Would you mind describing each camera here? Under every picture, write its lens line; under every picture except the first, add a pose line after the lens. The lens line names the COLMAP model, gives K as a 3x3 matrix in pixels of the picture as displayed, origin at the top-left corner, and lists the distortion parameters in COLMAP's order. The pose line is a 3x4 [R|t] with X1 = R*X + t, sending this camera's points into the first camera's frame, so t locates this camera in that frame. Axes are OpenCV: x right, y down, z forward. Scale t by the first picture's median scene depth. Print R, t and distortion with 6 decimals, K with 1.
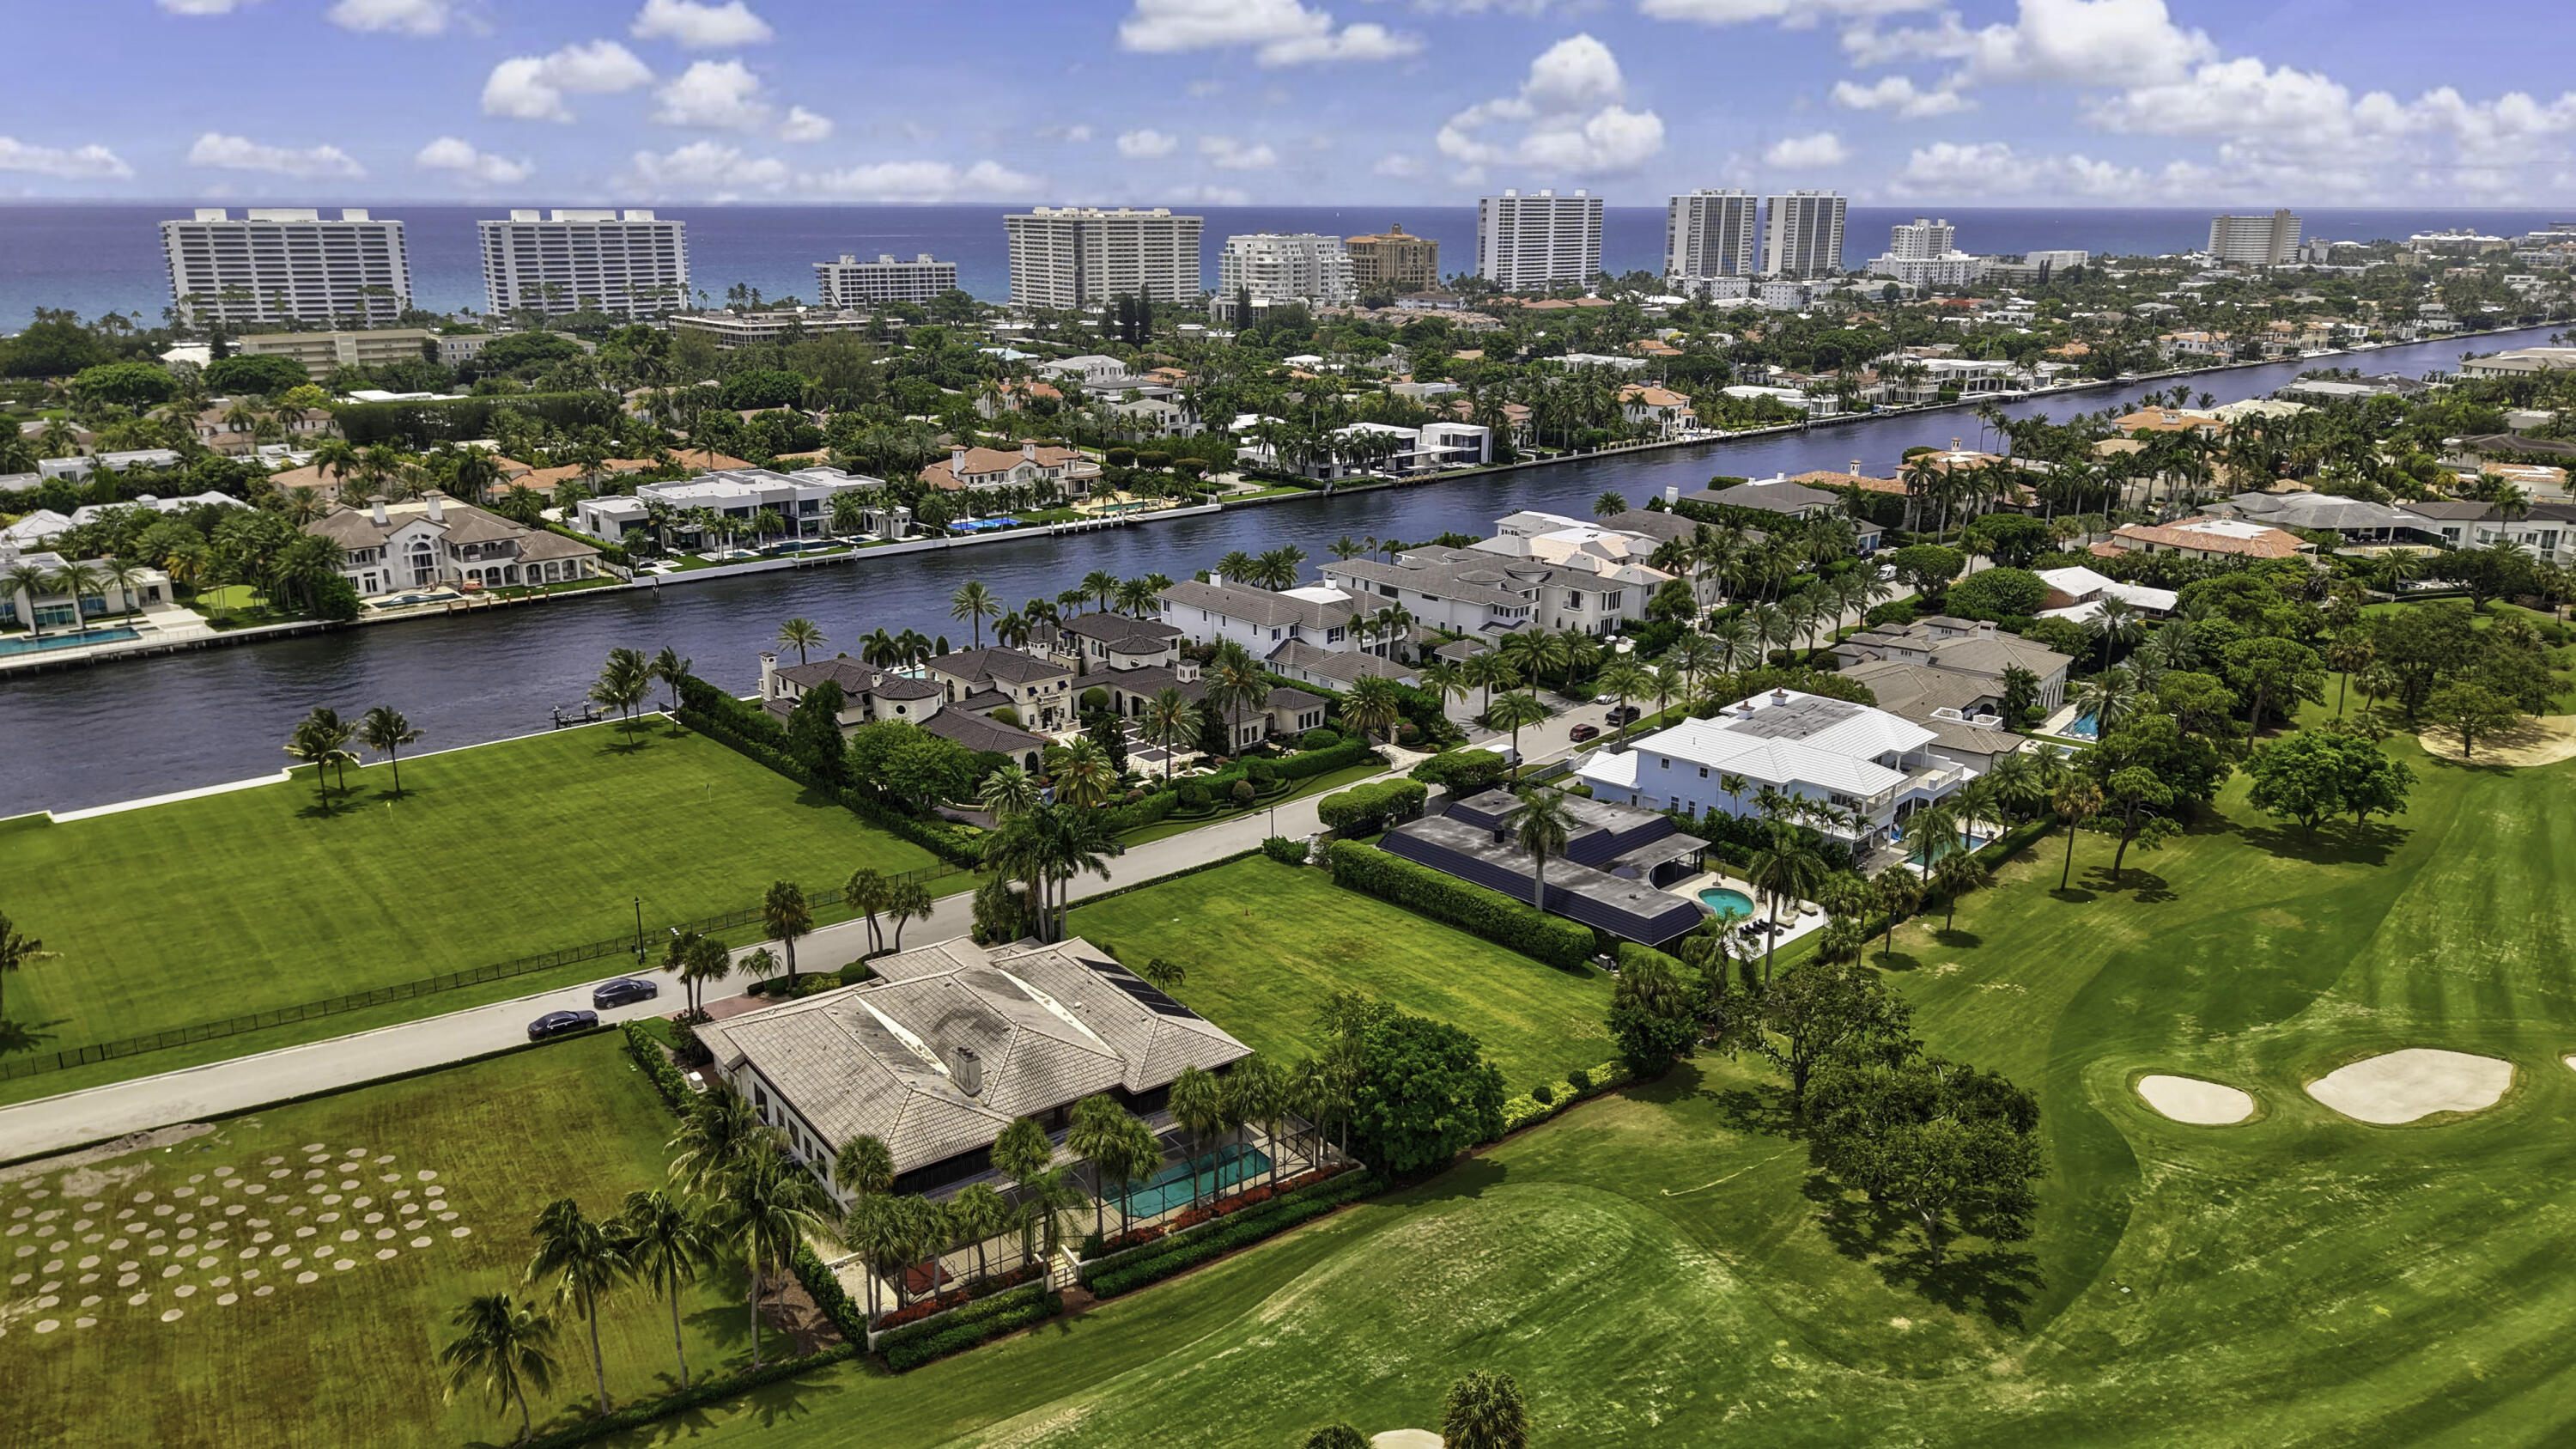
lens RADIAL K [[1763.7, 0, 1288.0], [0, 1763.7, 724.5], [0, 0, 1]] dist [0.129200, -0.214109]
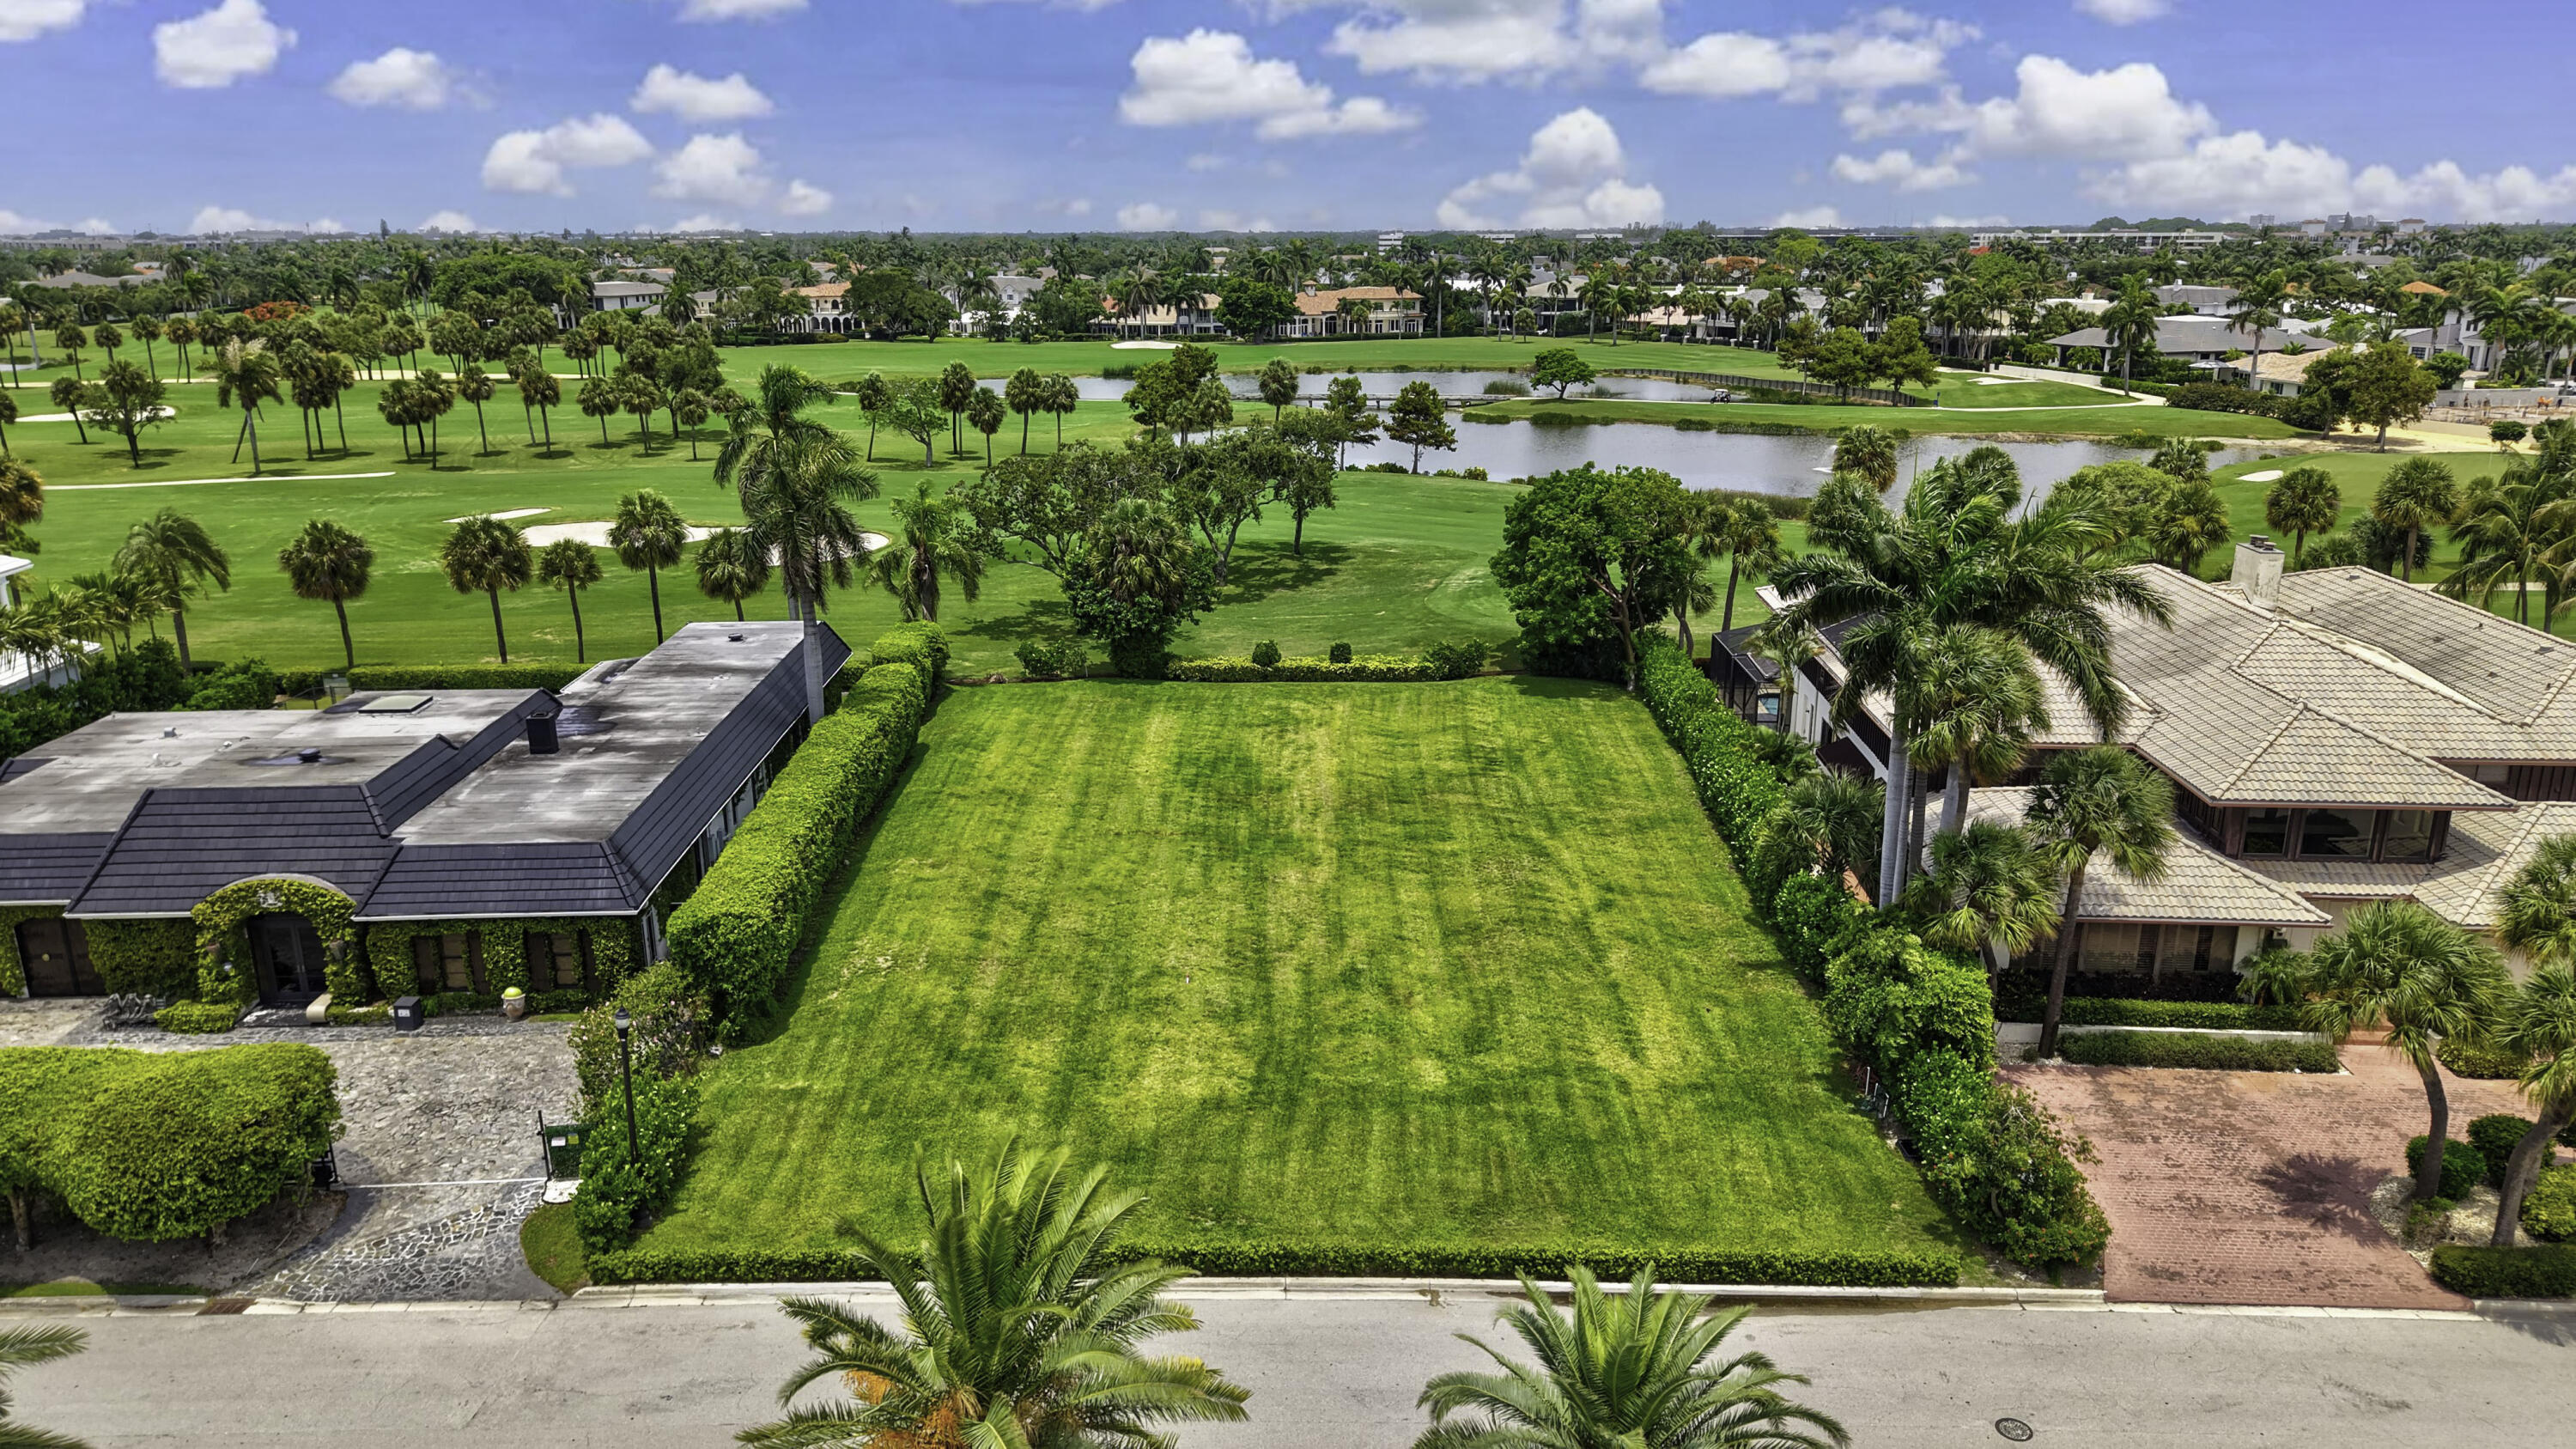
lens RADIAL K [[1710.2, 0, 1287.9], [0, 1710.2, 739.0], [0, 0, 1]] dist [0.053467, -0.064150]
pose [[-0.758128, -0.189477, 0.623971, -0.151351], [0.183315, 0.856347, 0.482769, -0.055240], [-0.625809, 0.480384, -0.614487, 0.782035]]
